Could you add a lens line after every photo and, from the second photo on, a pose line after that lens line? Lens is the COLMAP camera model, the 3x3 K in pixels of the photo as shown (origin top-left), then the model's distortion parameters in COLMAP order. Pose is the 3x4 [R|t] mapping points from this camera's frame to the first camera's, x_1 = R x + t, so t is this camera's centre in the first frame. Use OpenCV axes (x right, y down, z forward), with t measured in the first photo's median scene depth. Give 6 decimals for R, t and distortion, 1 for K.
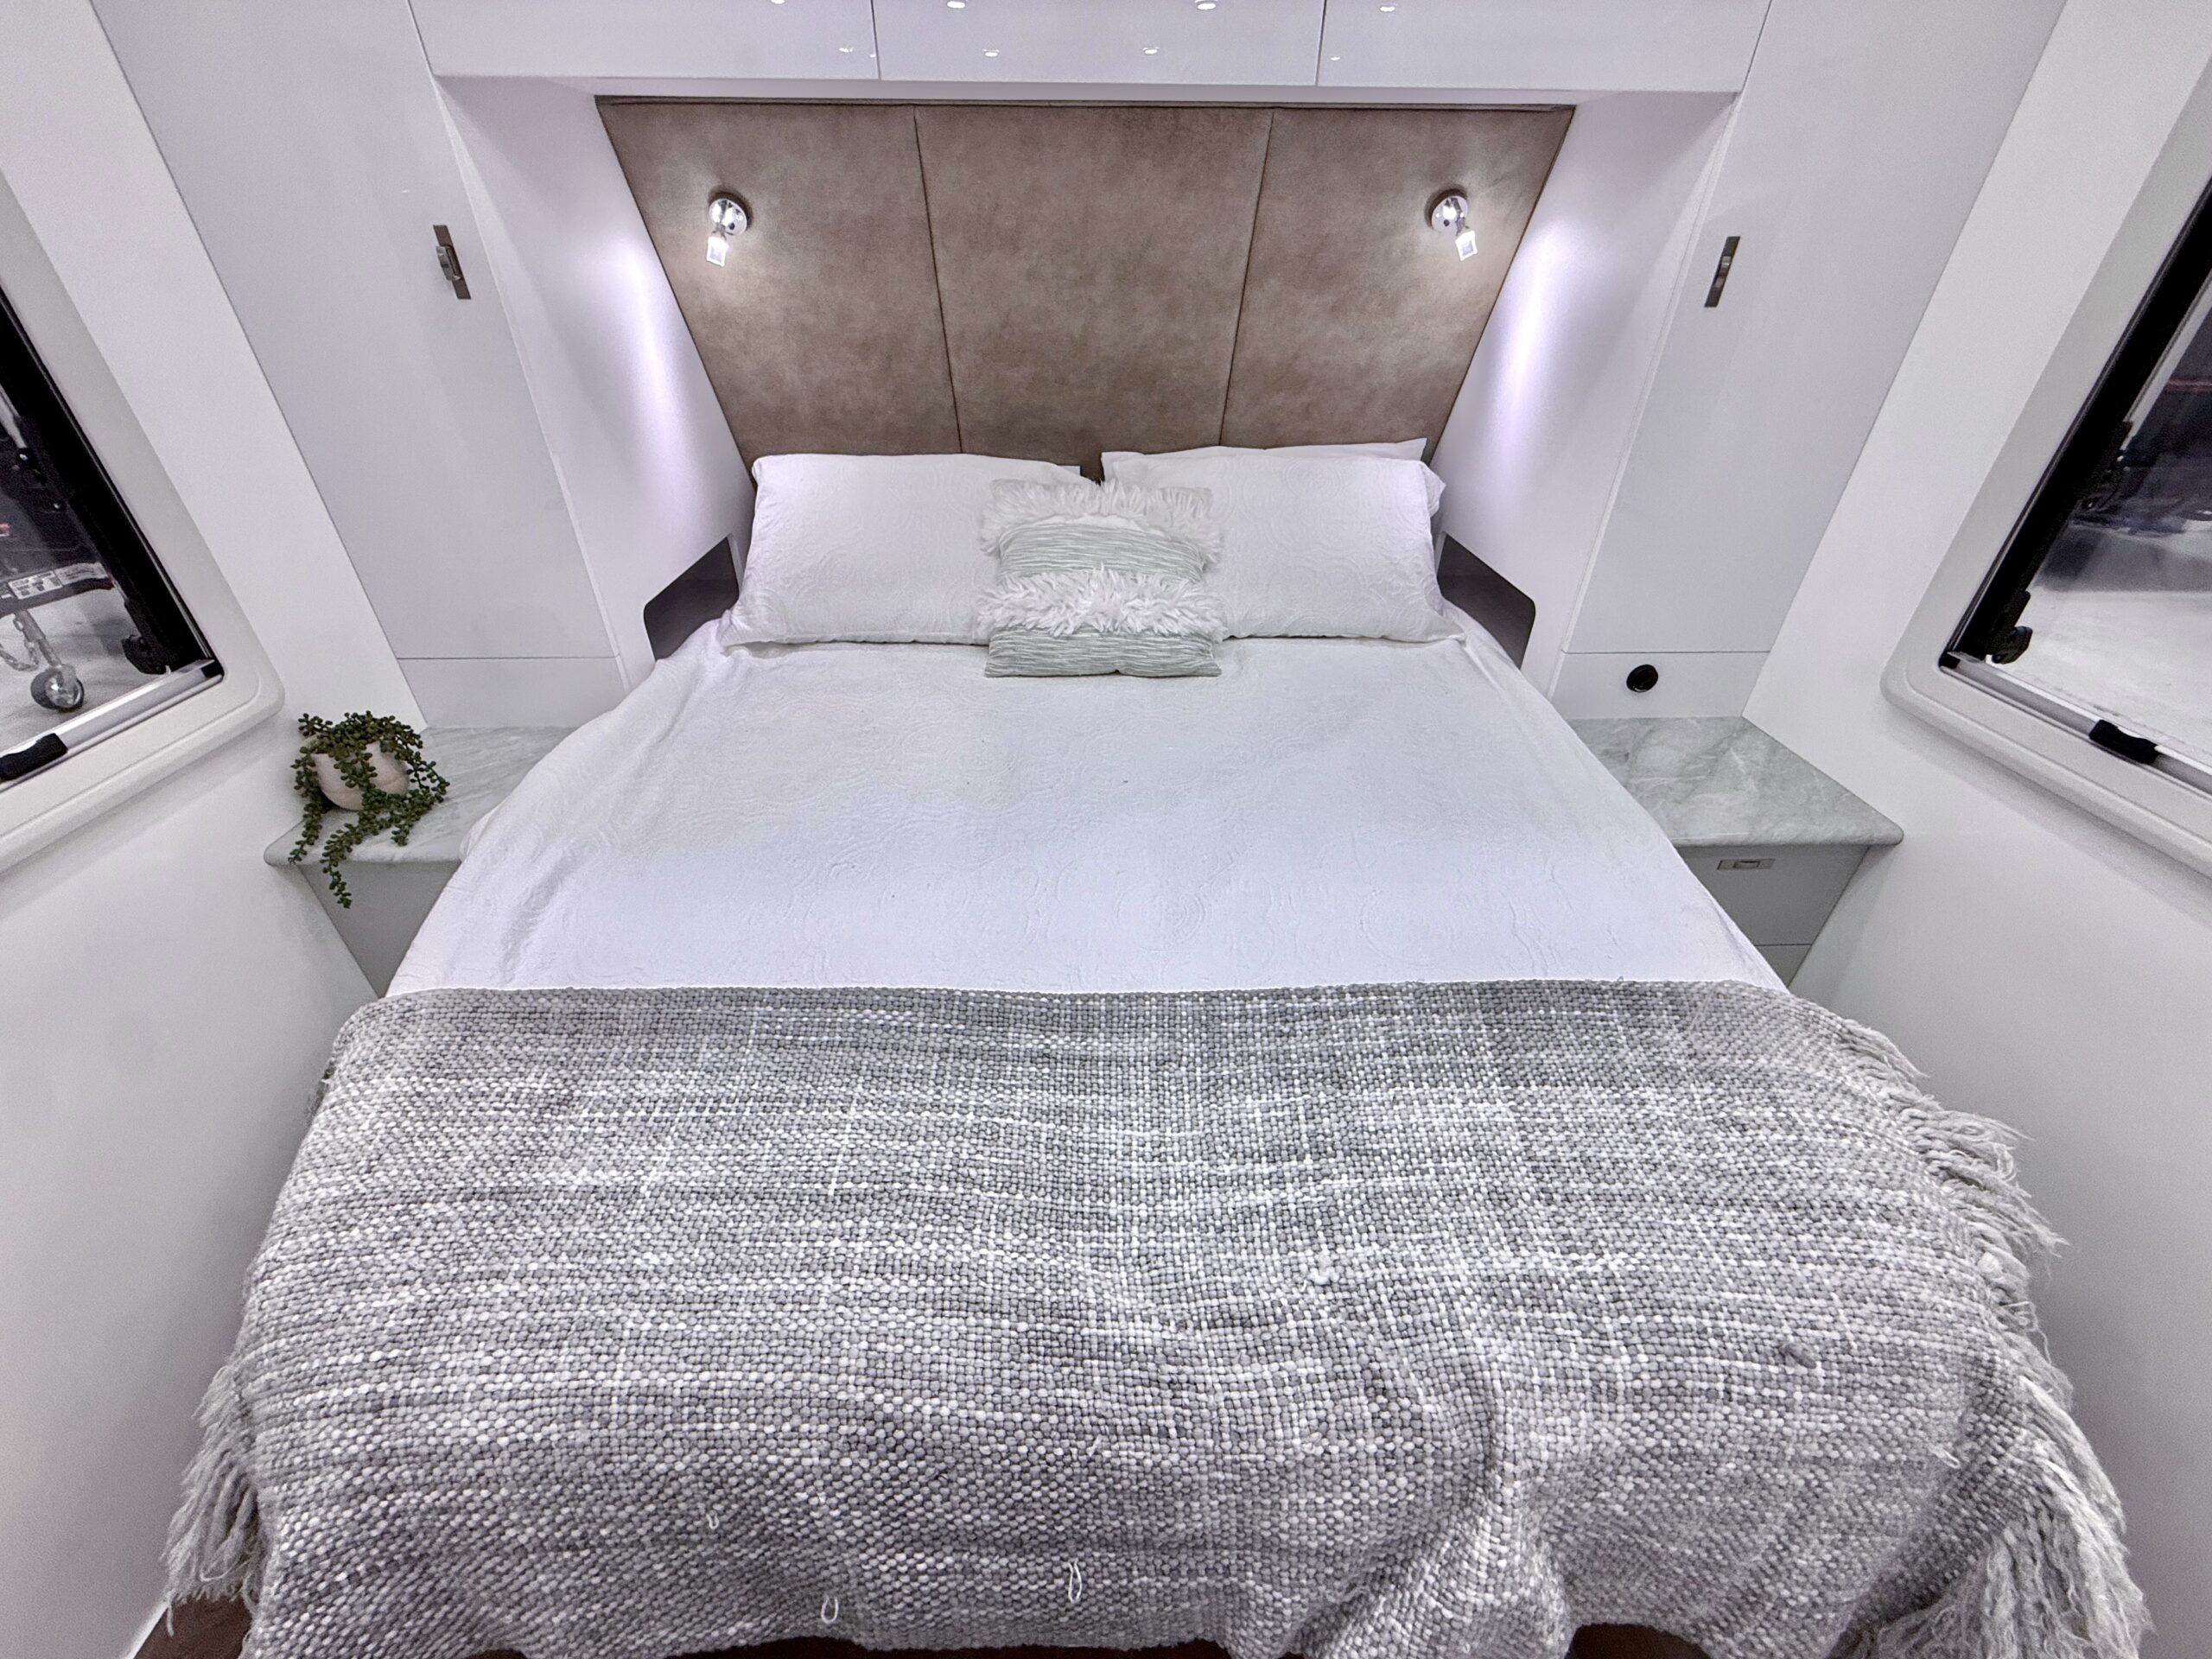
lens RADIAL K [[883.0, 0, 1106.0], [0, 883.0, 829.5], [0, 0, 1]] dist [0.007914, -0.000005]
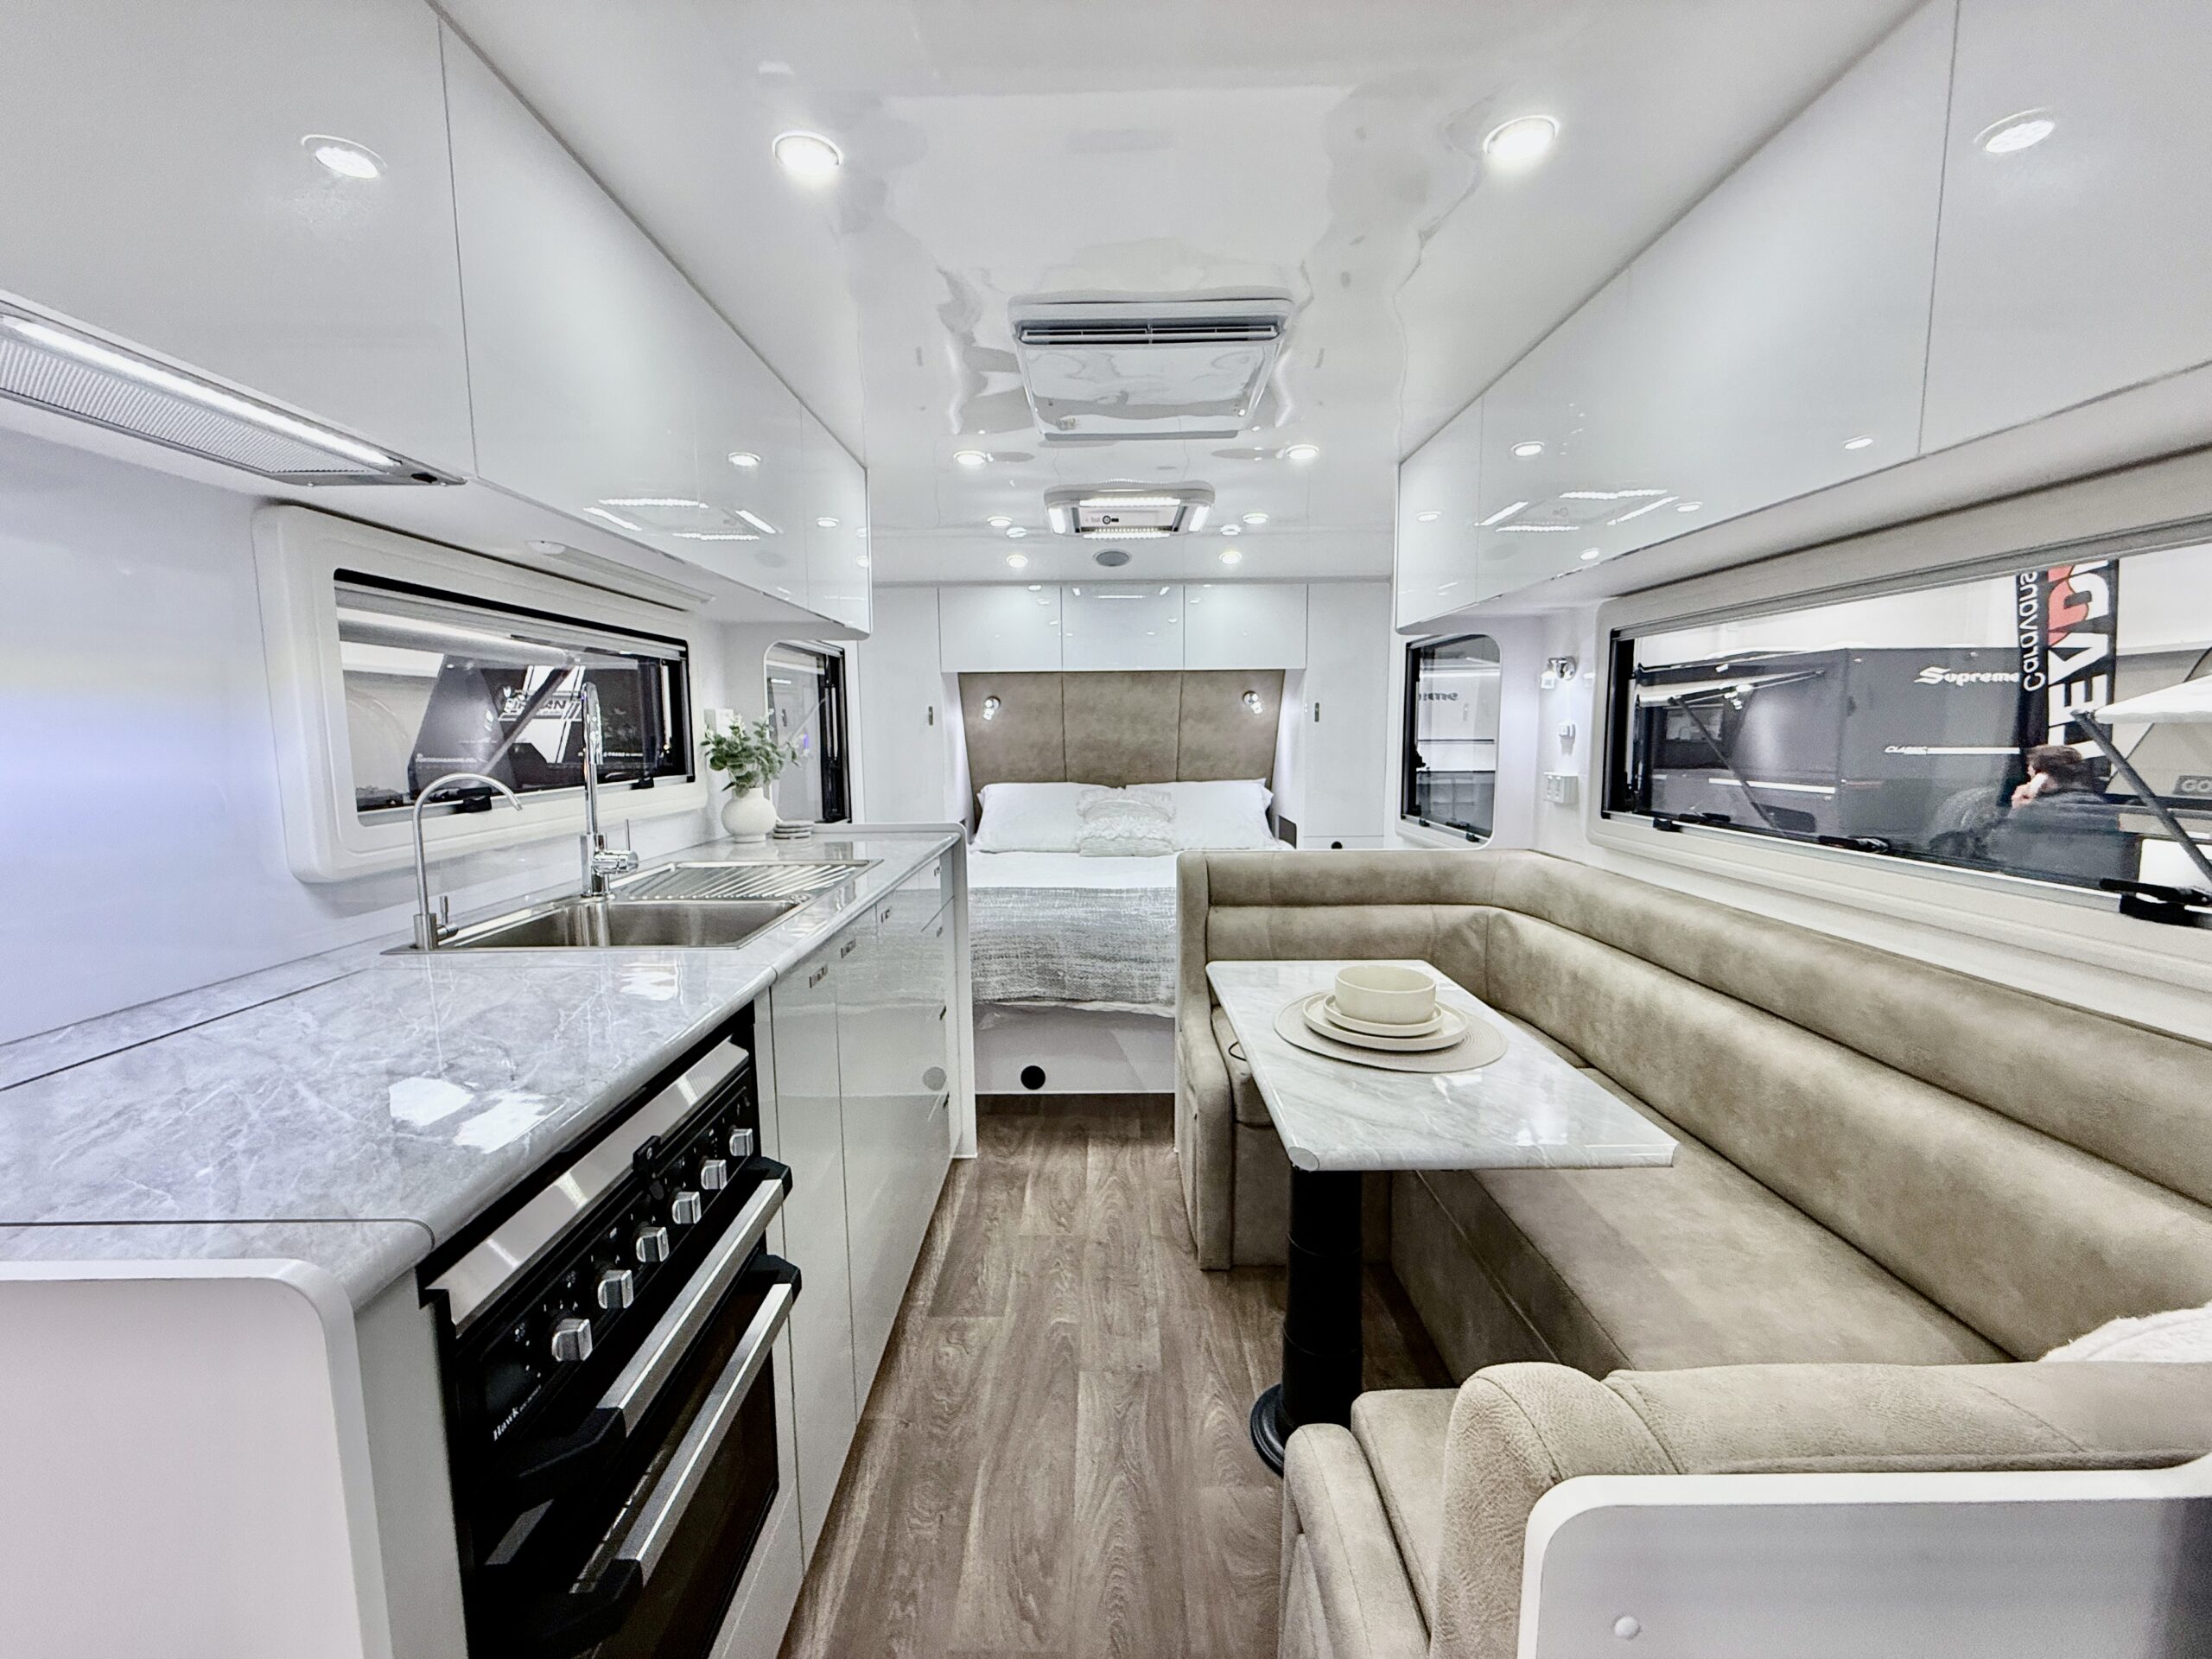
lens RADIAL K [[883.0, 0, 1106.0], [0, 883.0, 829.5], [0, 0, 1]] dist [0.007914, -0.000005]
pose [[0.999399, -0.013243, -0.032039, 0.017089], [-0.002821, 0.890026, -0.455900, 0.854400], [0.034553, 0.455717, 0.889454, -1.179974]]
